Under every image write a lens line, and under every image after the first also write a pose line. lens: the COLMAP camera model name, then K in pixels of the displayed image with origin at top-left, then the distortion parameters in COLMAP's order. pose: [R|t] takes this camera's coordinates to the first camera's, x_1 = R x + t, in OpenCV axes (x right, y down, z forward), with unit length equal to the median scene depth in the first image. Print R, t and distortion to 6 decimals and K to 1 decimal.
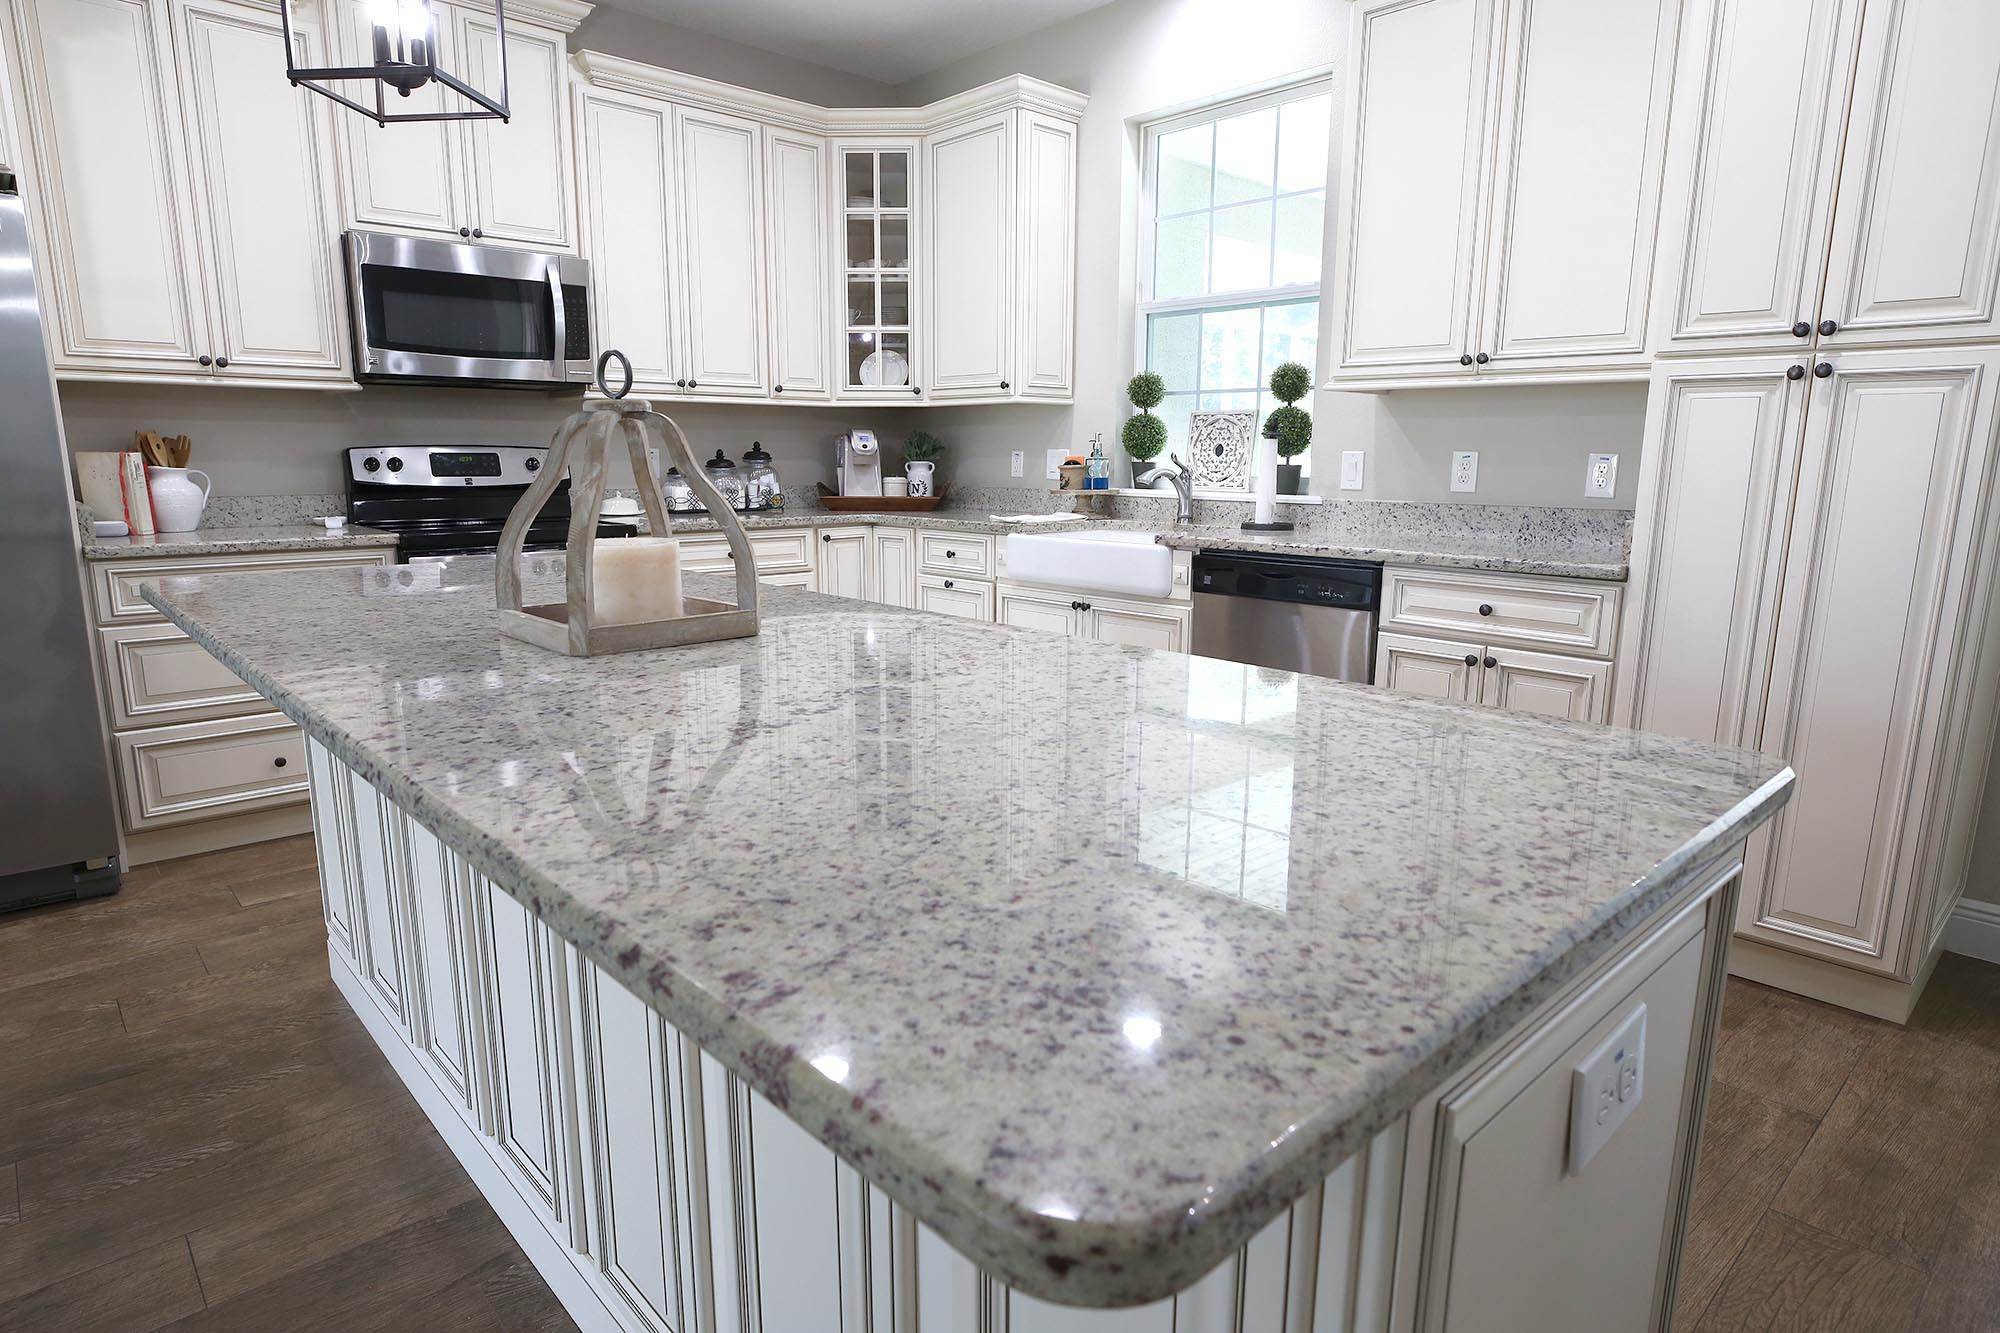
lens RADIAL K [[1120.0, 0, 998.2], [0, 1120.0, 671.5], [0, 0, 1]] dist [-0.030261, 0.017335]
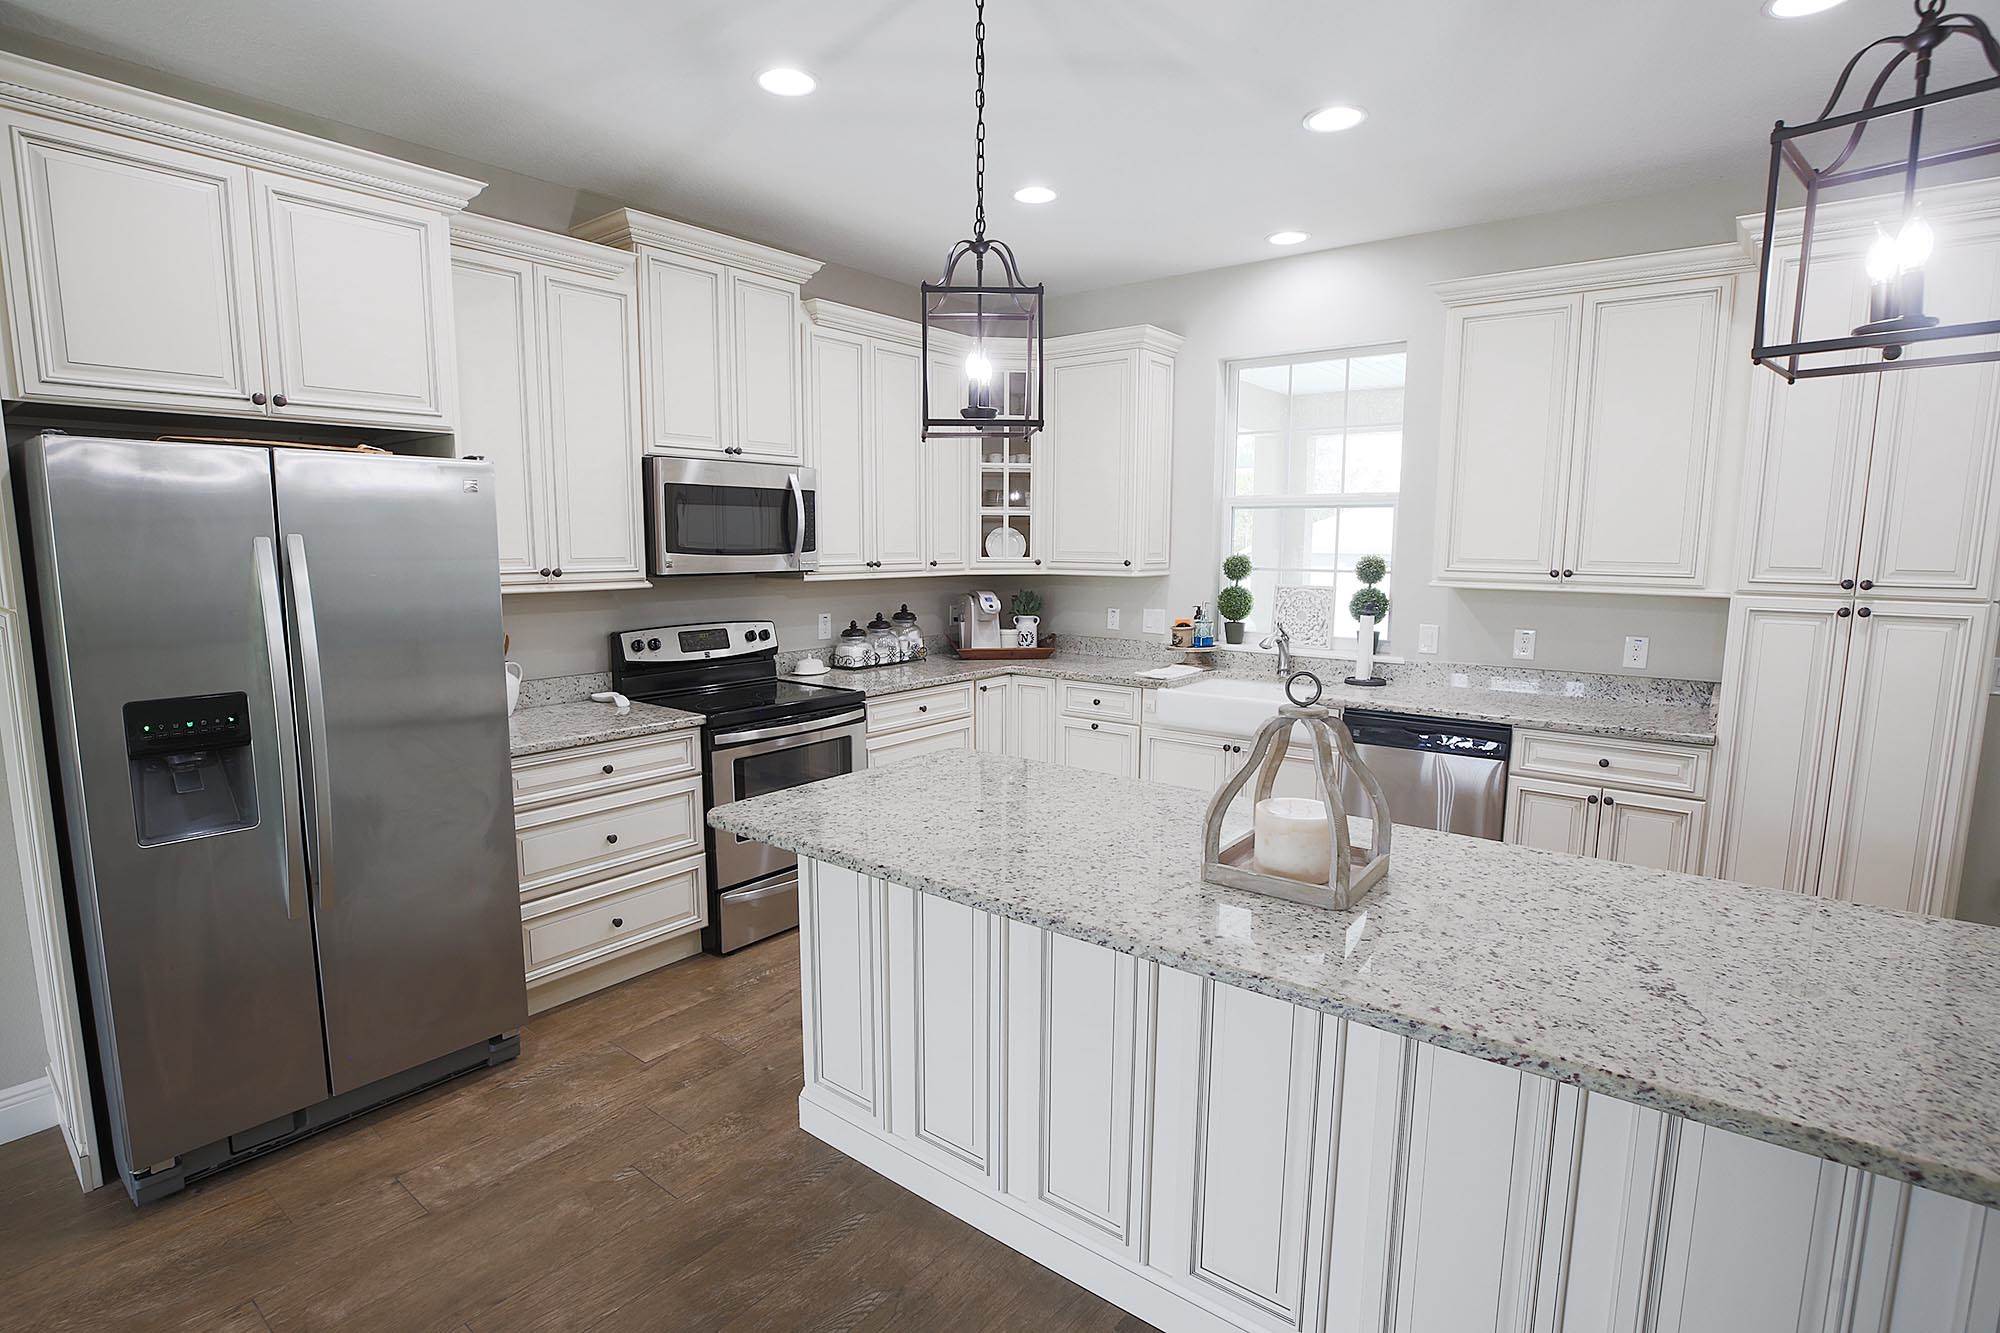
lens RADIAL K [[974.6, 0, 997.8], [0, 974.6, 674.4], [0, 0, 1]] dist [-0.045969, 0.013246]
pose [[0.987488, -0.023657, 0.155909, -0.373641], [0.032237, 0.998088, -0.052733, -0.097479], [-0.154364, 0.057099, 0.986363, -0.044708]]
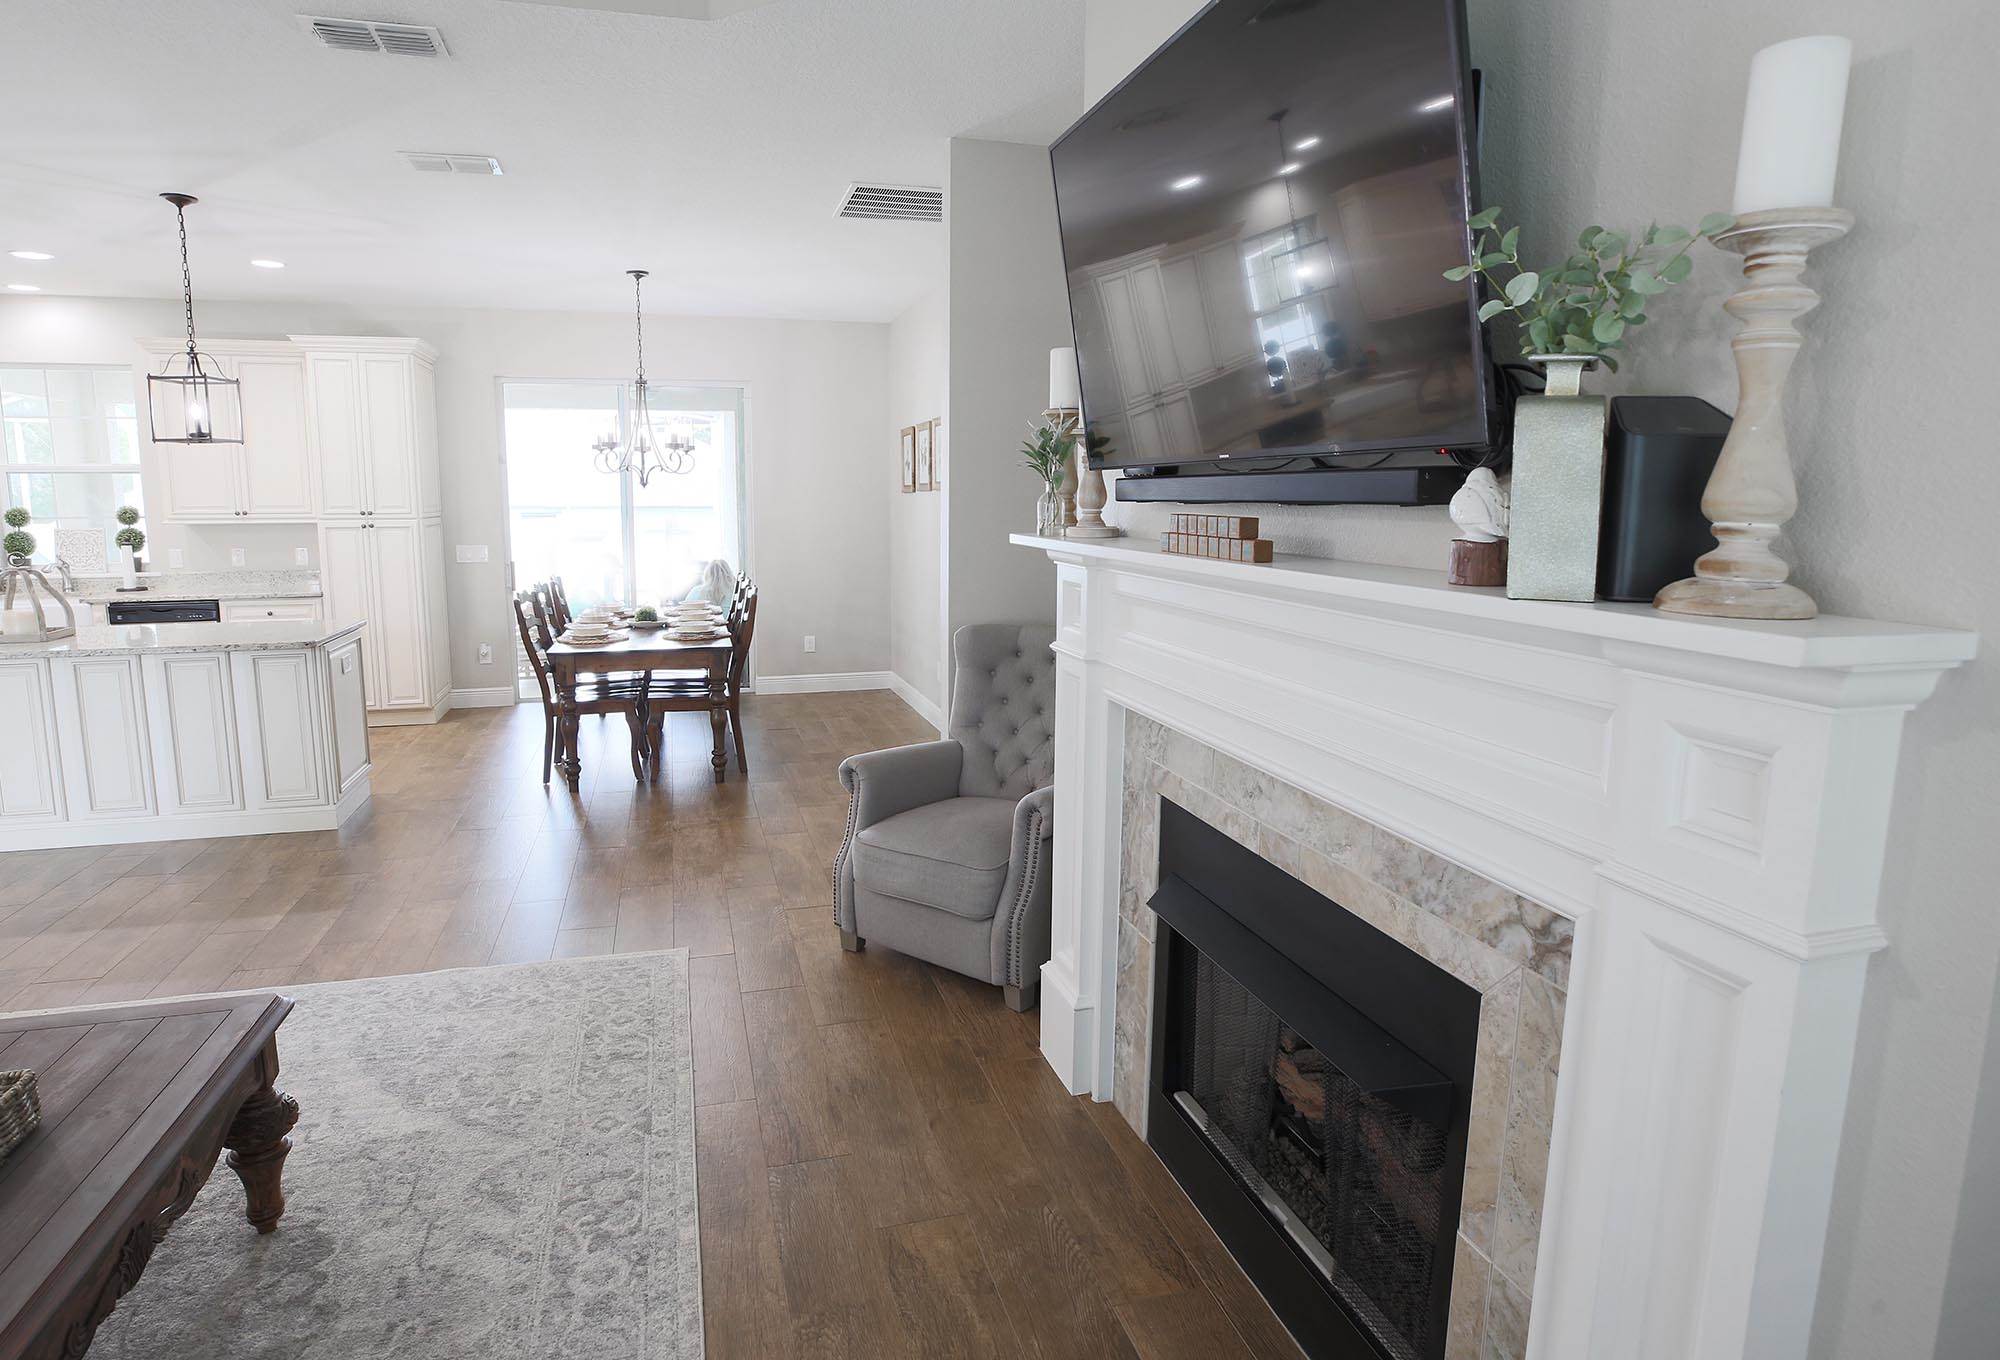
lens RADIAL K [[1063.0, 0, 964.9], [0, 1063.0, 640.7], [0, 0, 1]] dist [-0.053391, 0.018097]
pose [[0.460022, -0.128138, 0.878613, -0.728465], [0.172167, 0.983624, 0.053310, 0.119239], [-0.871056, 0.126744, 0.474550, -1.179448]]
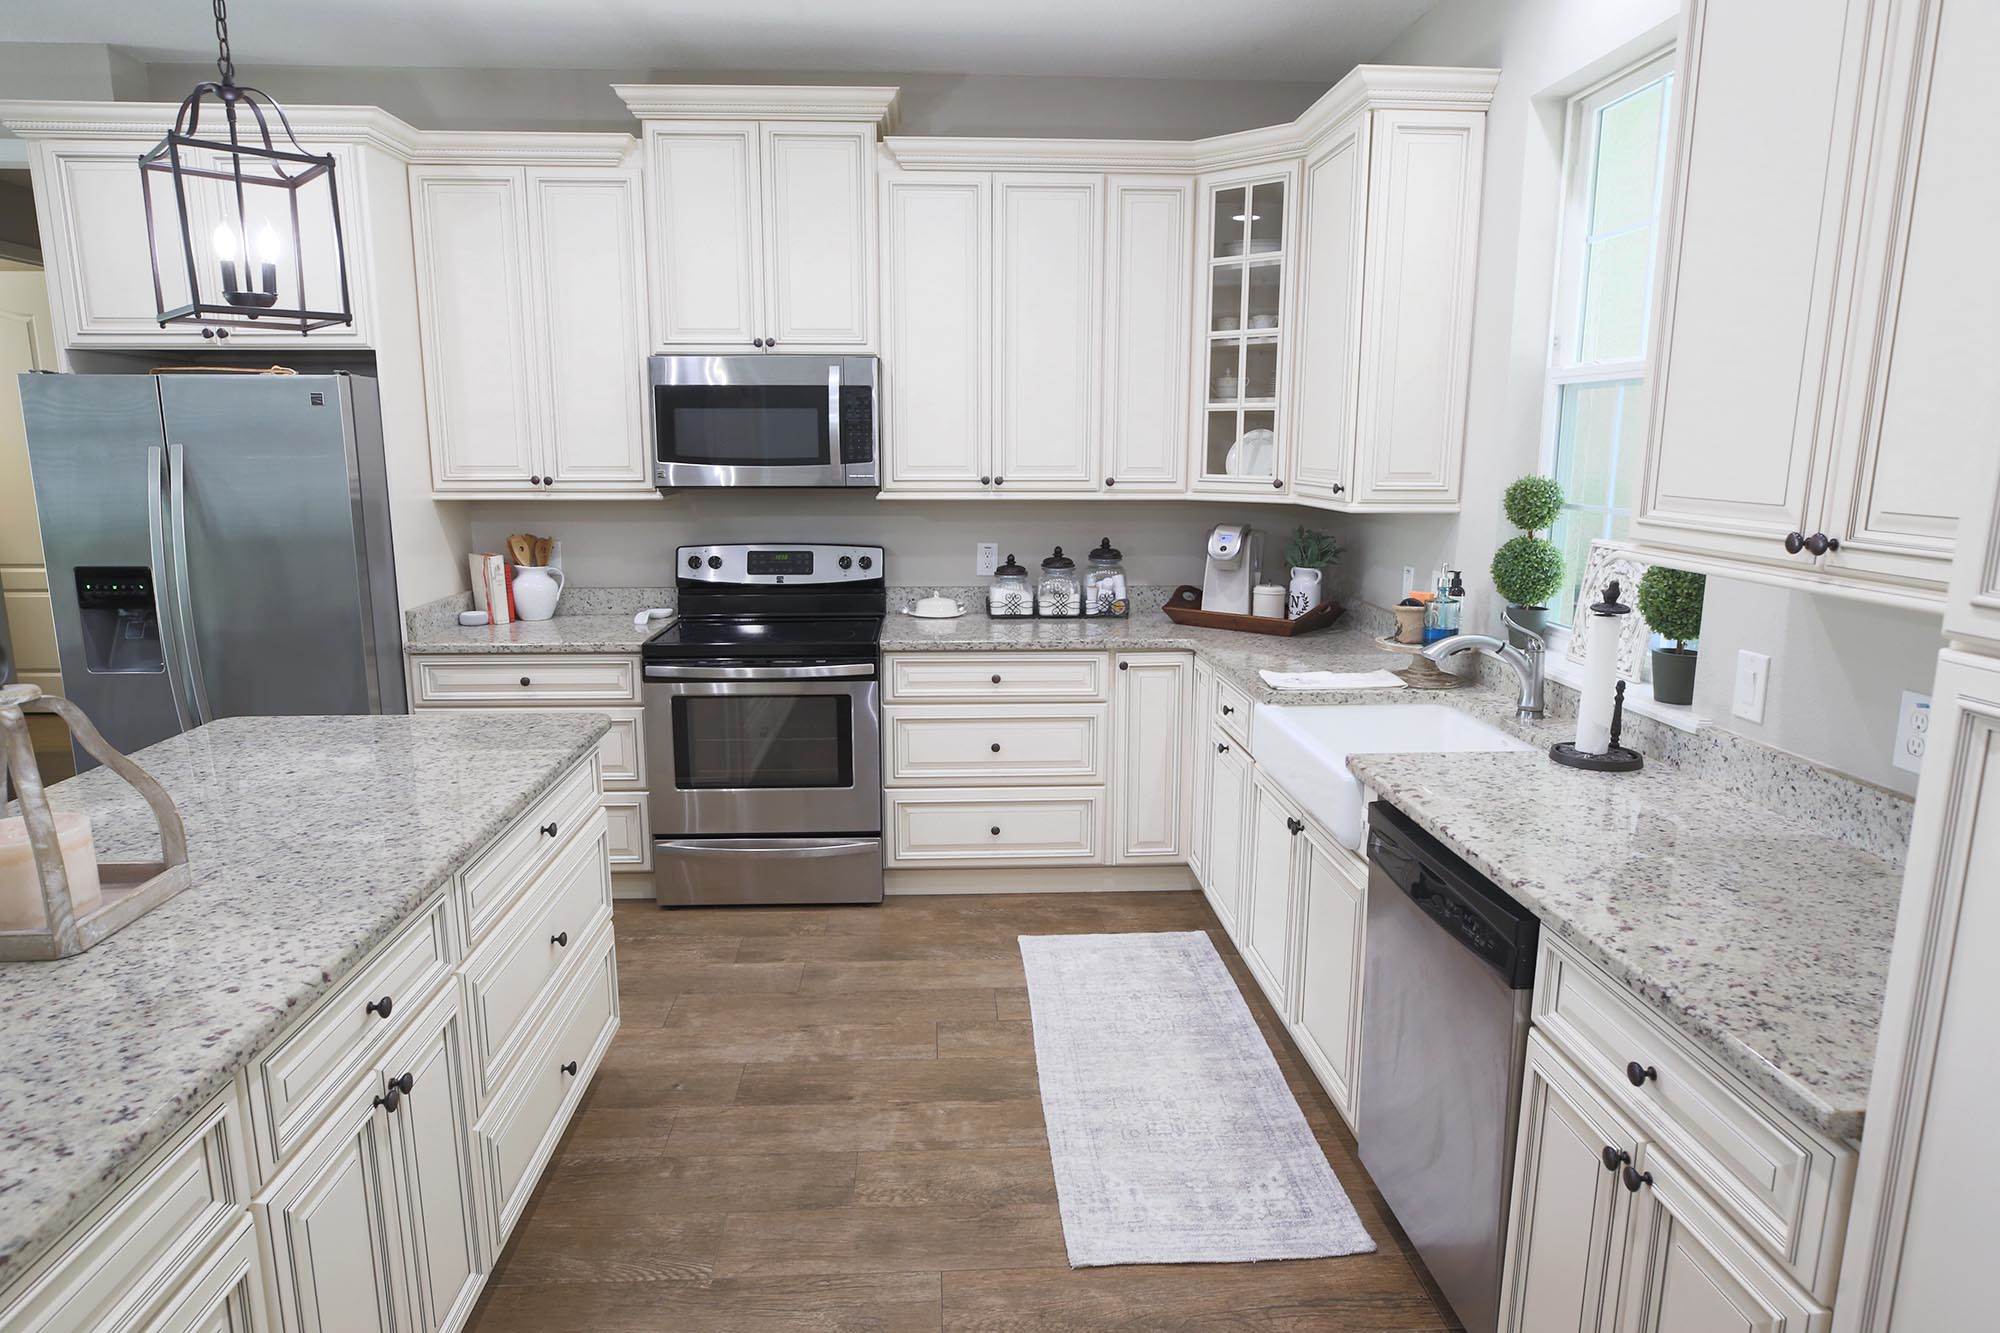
lens RADIAL K [[1192.5, 0, 997.5], [0, 1192.5, 671.6], [0, 0, 1]] dist [-0.024520, 0.001386]
pose [[0.771731, 0.116889, -0.625114, 0.406559], [-0.120929, 0.992001, 0.036200, -0.167965], [0.624345, 0.047658, 0.779694, 0.313707]]
